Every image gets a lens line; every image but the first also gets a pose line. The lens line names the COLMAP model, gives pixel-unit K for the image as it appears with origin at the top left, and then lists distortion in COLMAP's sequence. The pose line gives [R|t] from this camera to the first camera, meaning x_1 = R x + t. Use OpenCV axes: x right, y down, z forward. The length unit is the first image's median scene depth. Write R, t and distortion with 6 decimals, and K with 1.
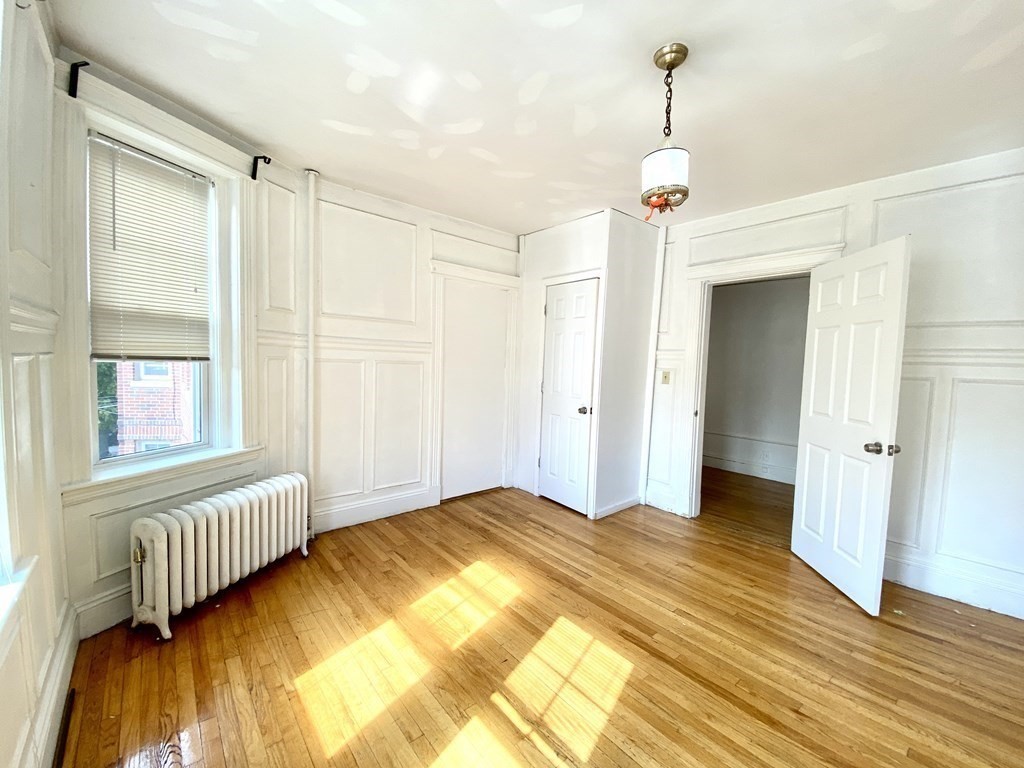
lens RADIAL K [[425.3, 0, 507.0], [0, 425.3, 382.9], [0, 0, 1]] dist [-0.001256, -0.000219]
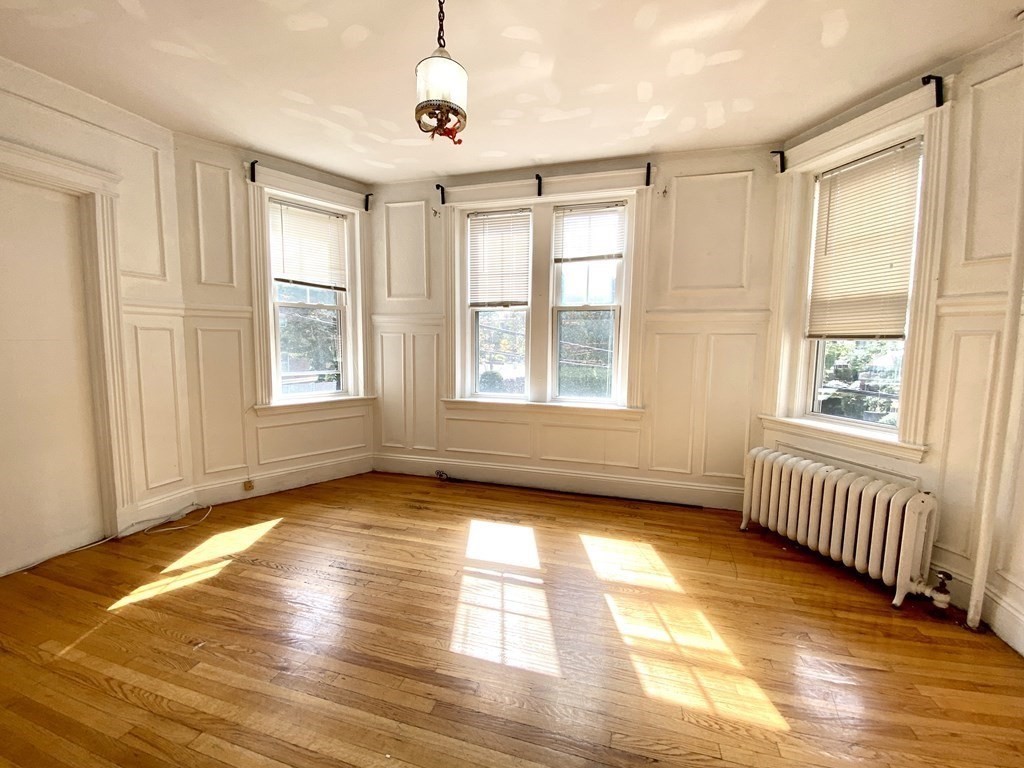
lens RADIAL K [[425.3, 0, 507.0], [0, 425.3, 382.9], [0, 0, 1]] dist [-0.001256, -0.000219]
pose [[-0.834001, 0.010570, -0.551662, 0.609353], [-0.068970, 0.989978, 0.123236, -0.013776], [0.547436, 0.140827, -0.824913, 1.529242]]
